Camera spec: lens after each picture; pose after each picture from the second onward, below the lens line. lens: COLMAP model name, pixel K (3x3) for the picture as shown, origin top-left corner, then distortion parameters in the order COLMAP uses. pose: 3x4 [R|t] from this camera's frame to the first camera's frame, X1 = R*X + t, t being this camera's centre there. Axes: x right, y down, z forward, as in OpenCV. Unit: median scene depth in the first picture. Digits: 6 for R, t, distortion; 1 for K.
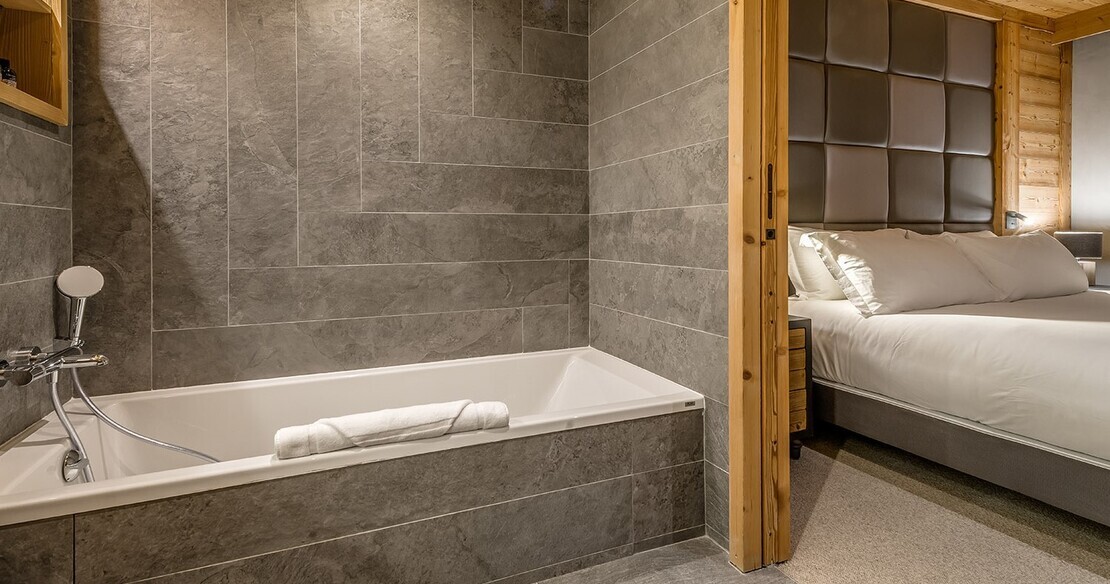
lens RADIAL K [[485.3, 0, 553.4], [0, 485.3, 239.7], [0, 0, 1]] dist [0.002139, -0.000395]
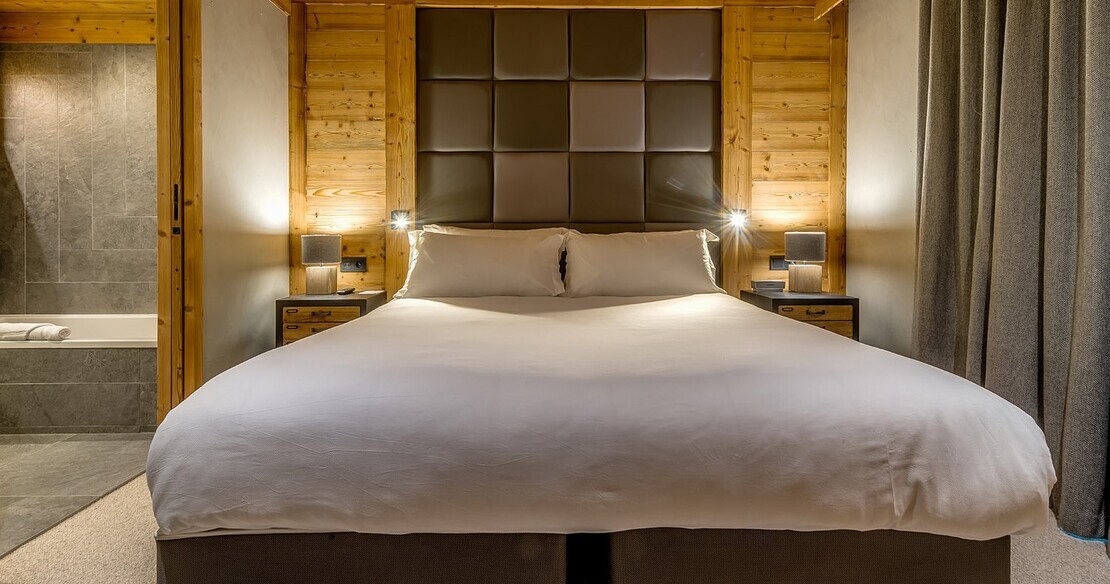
lens RADIAL K [[497.2, 0, 591.5], [0, 497.2, 242.2], [0, 0, 1]] dist [0.000735, -0.000784]
pose [[0.932684, 0.012489, -0.360479, 1.365529], [-0.010345, 0.999915, 0.007877, -0.001056], [0.360547, -0.003617, 0.932734, 0.014034]]
